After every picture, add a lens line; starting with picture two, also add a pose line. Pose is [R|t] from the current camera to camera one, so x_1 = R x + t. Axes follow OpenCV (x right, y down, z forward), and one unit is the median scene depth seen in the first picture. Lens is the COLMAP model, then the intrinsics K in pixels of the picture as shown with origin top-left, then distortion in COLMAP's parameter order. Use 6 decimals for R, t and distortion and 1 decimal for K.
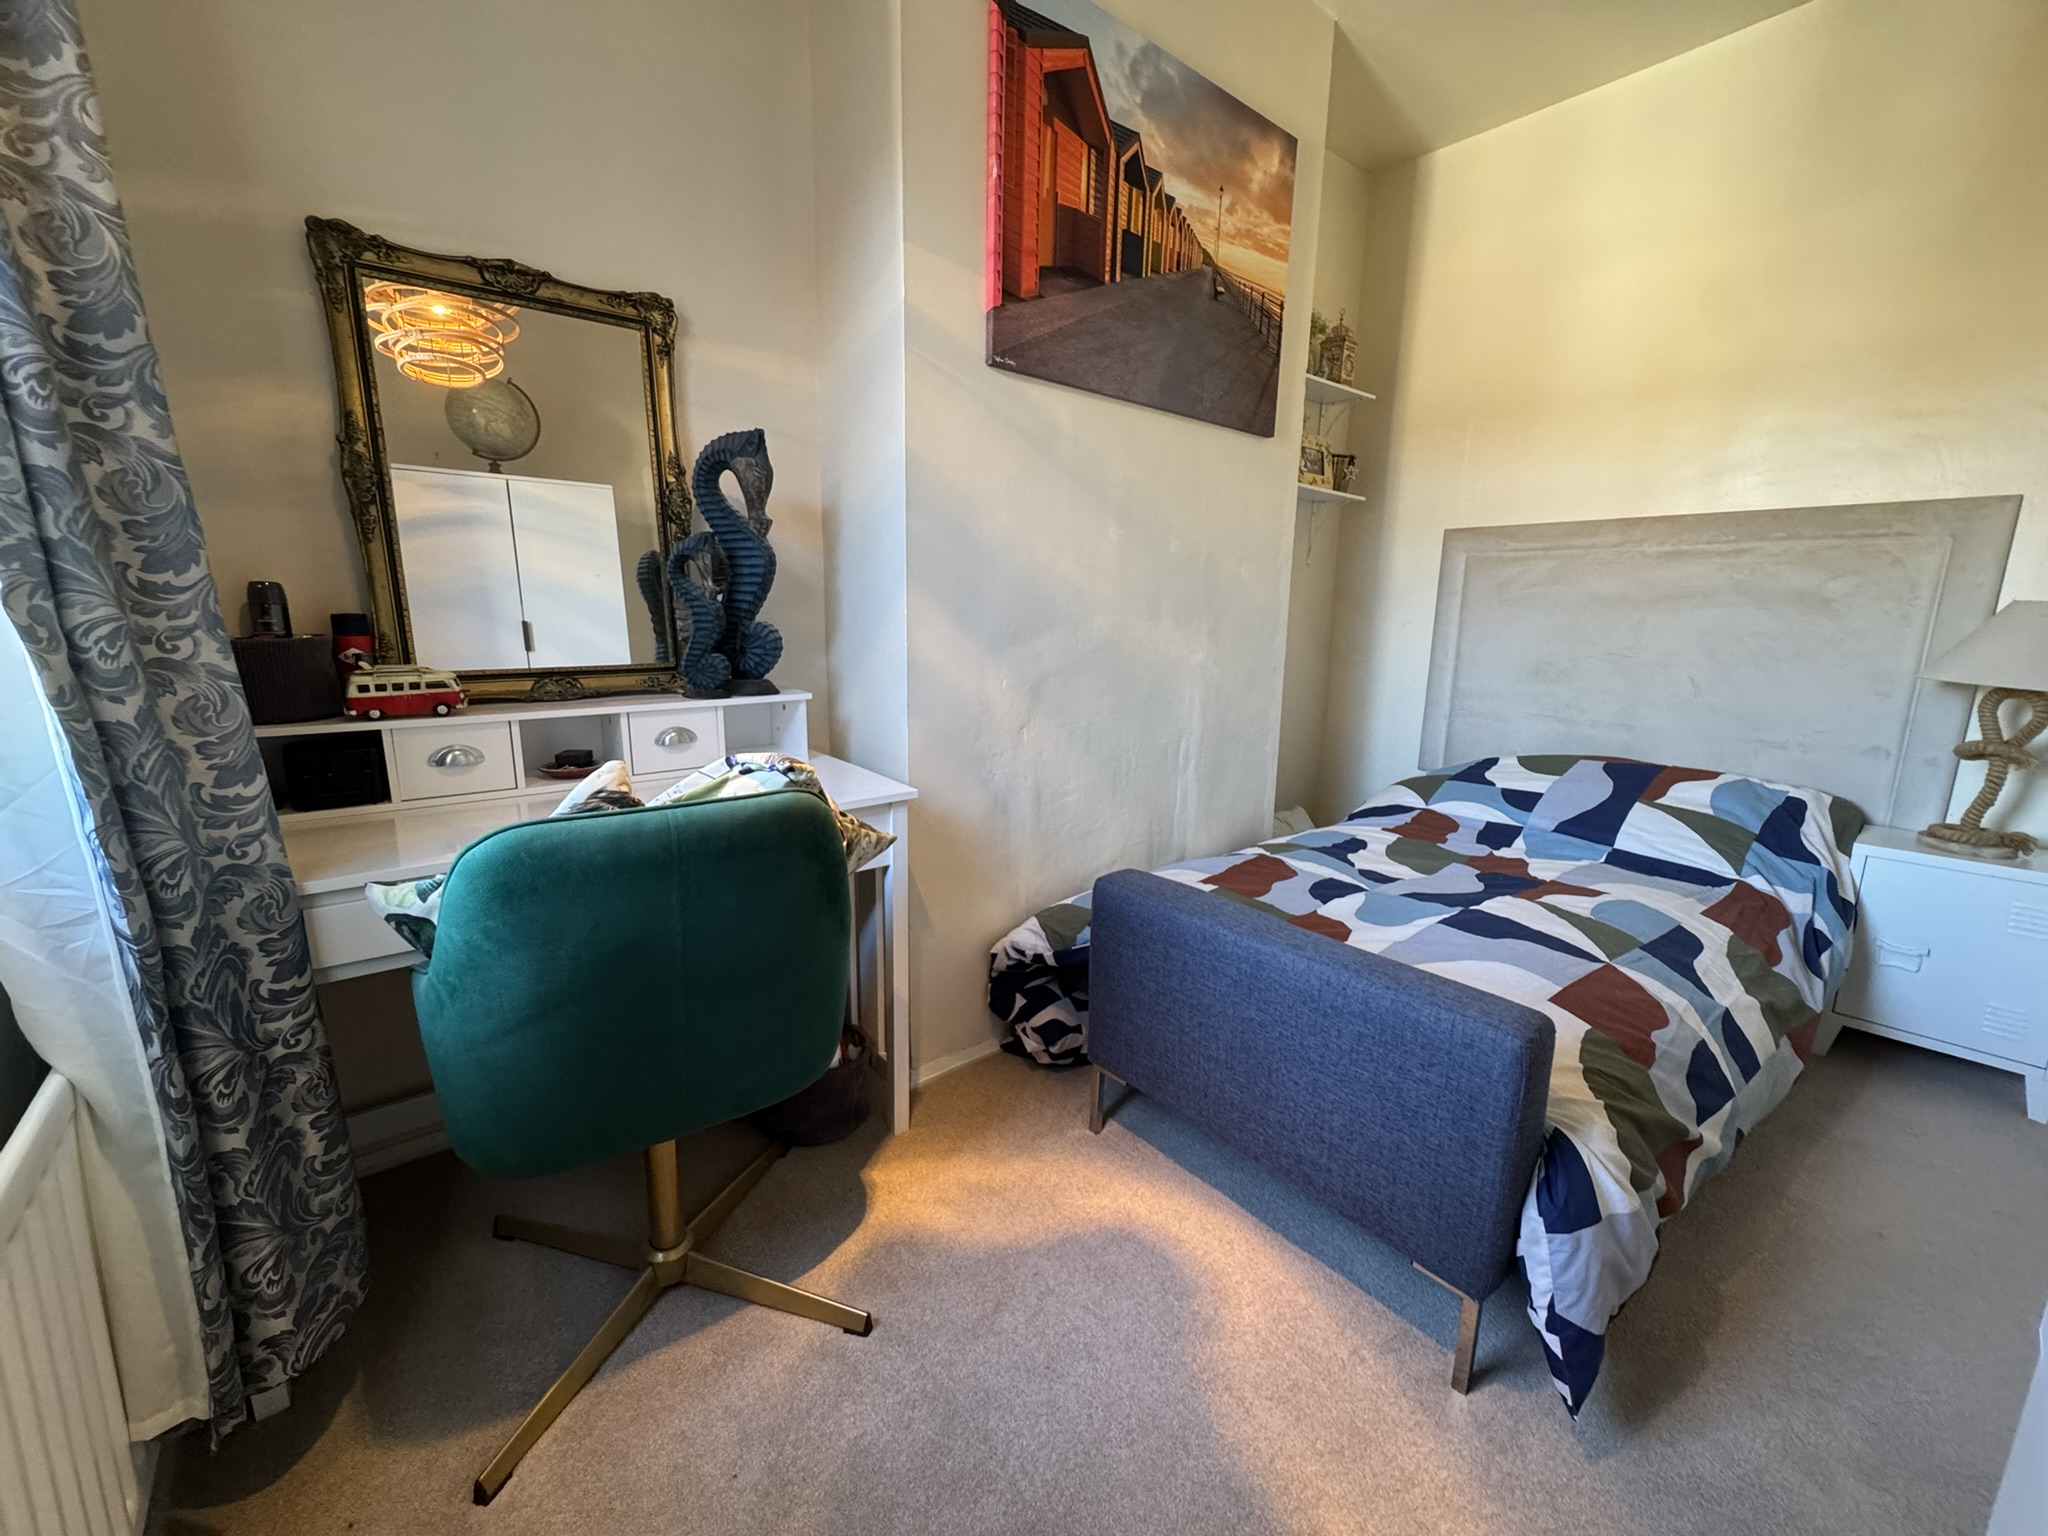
lens RADIAL K [[820.8, 0, 1023.1], [0, 820.8, 769.7], [0, 0, 1]] dist [-0.004414, 0.000045]
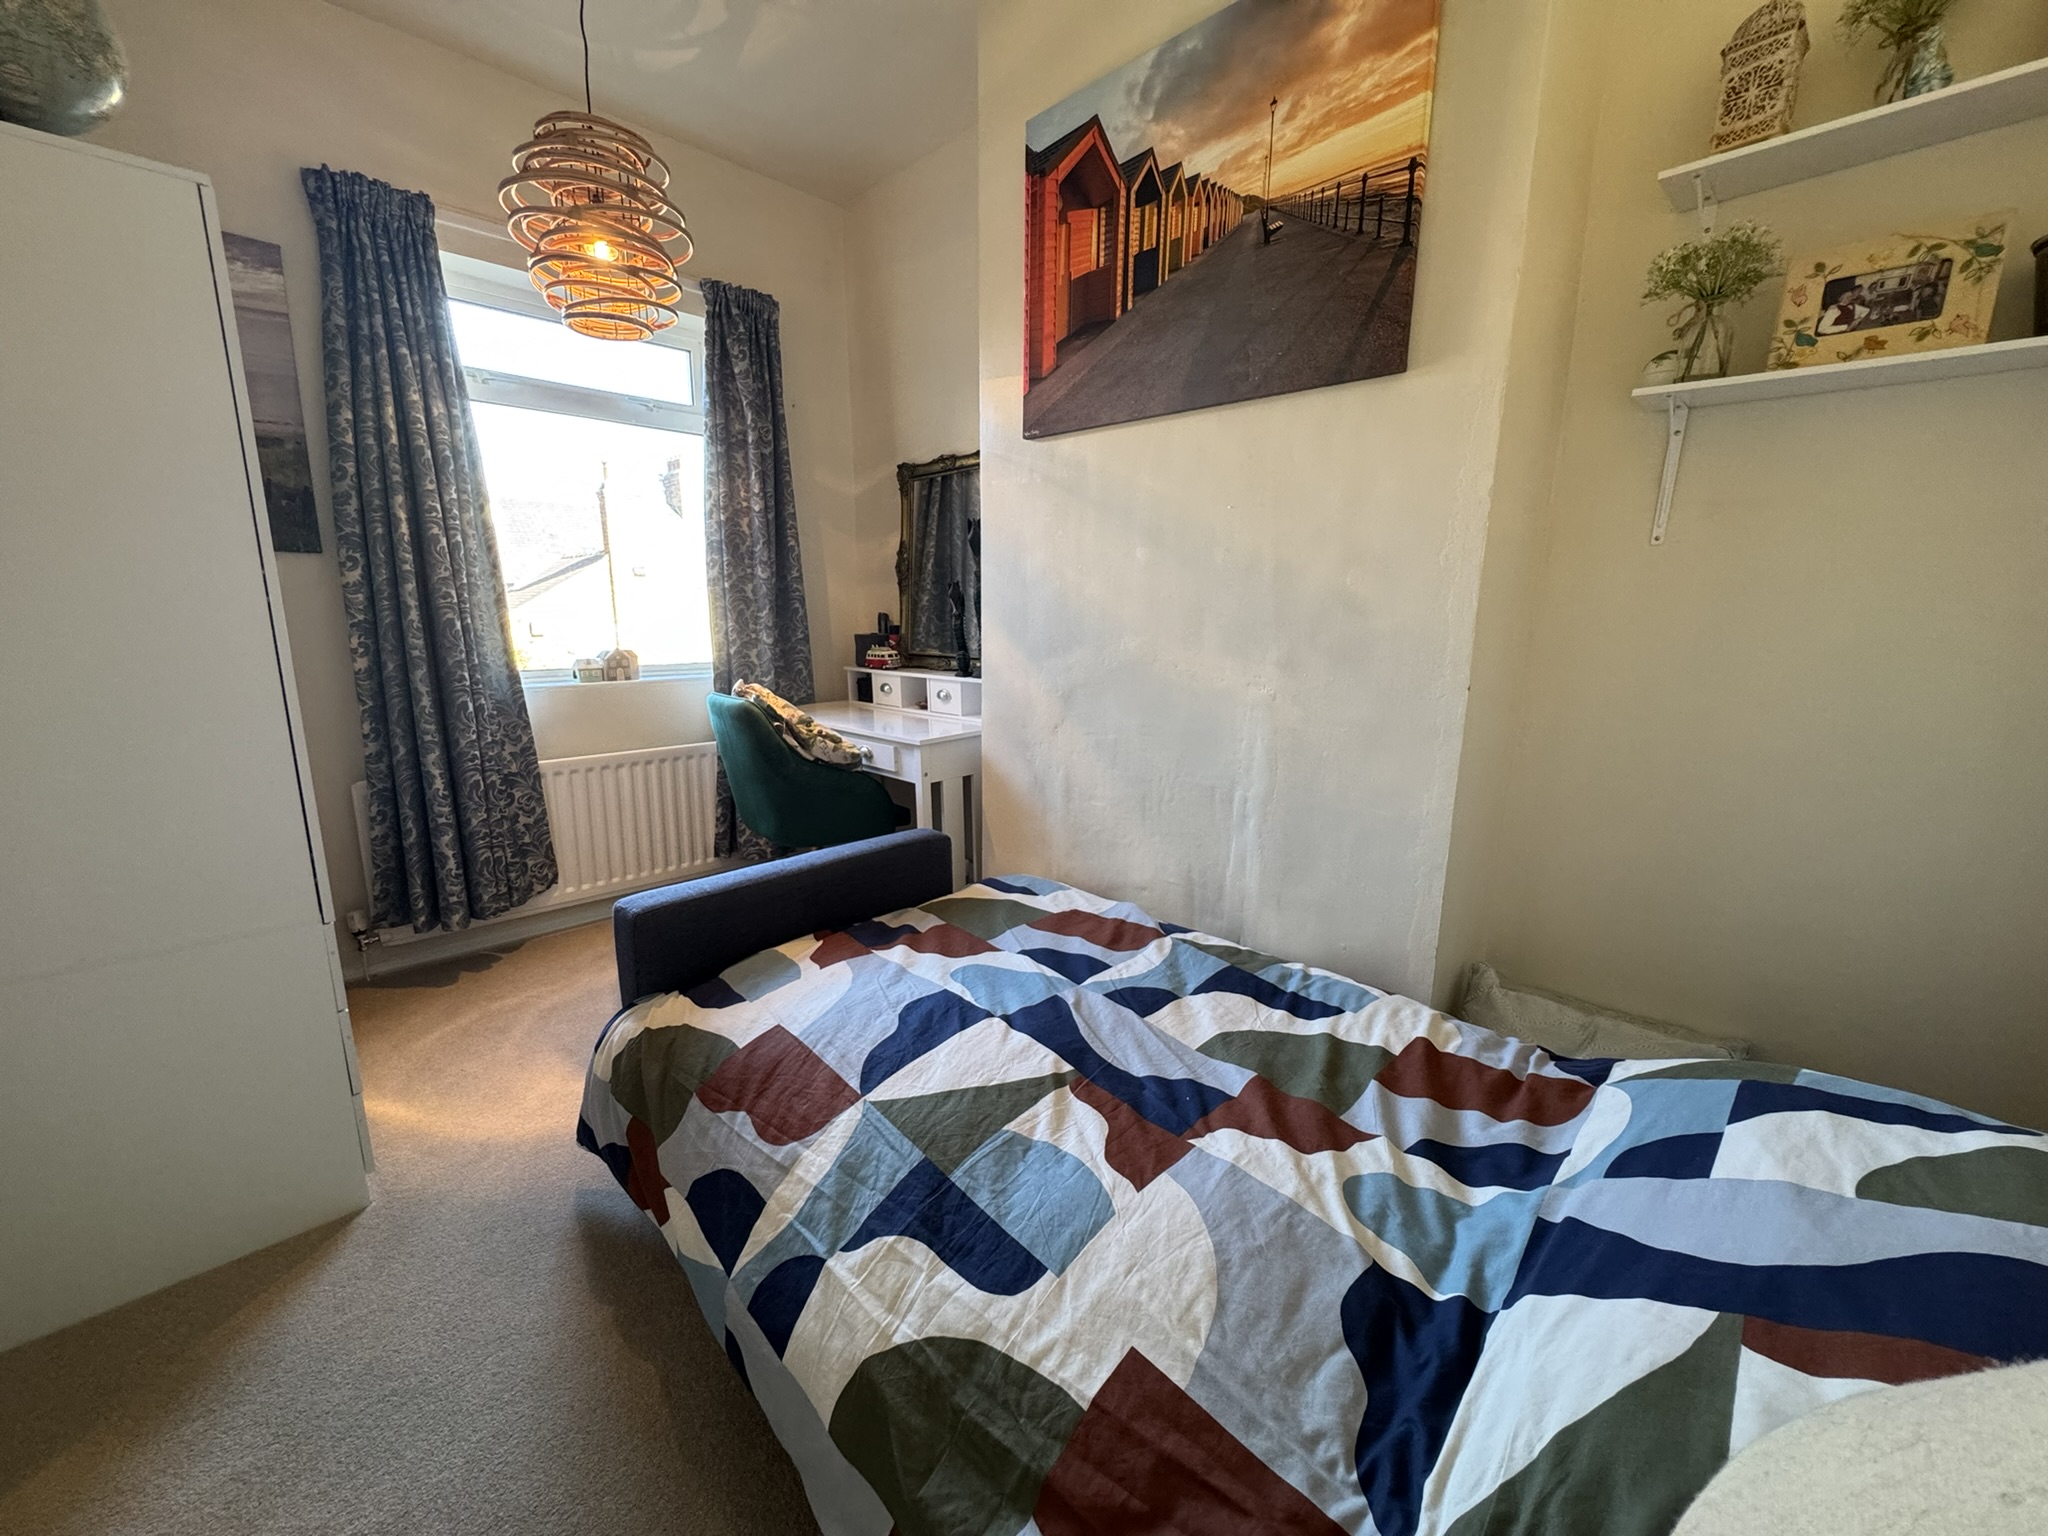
lens RADIAL K [[820.8, 0, 1024.7], [0, 820.8, 766.7], [0, 0, 1]] dist [-0.004414, 0.000045]
pose [[0.090074, 0.179501, -0.979625, 1.201953], [-0.192496, 0.968214, 0.159710, -0.181807], [0.977155, 0.174188, 0.121765, 0.845300]]
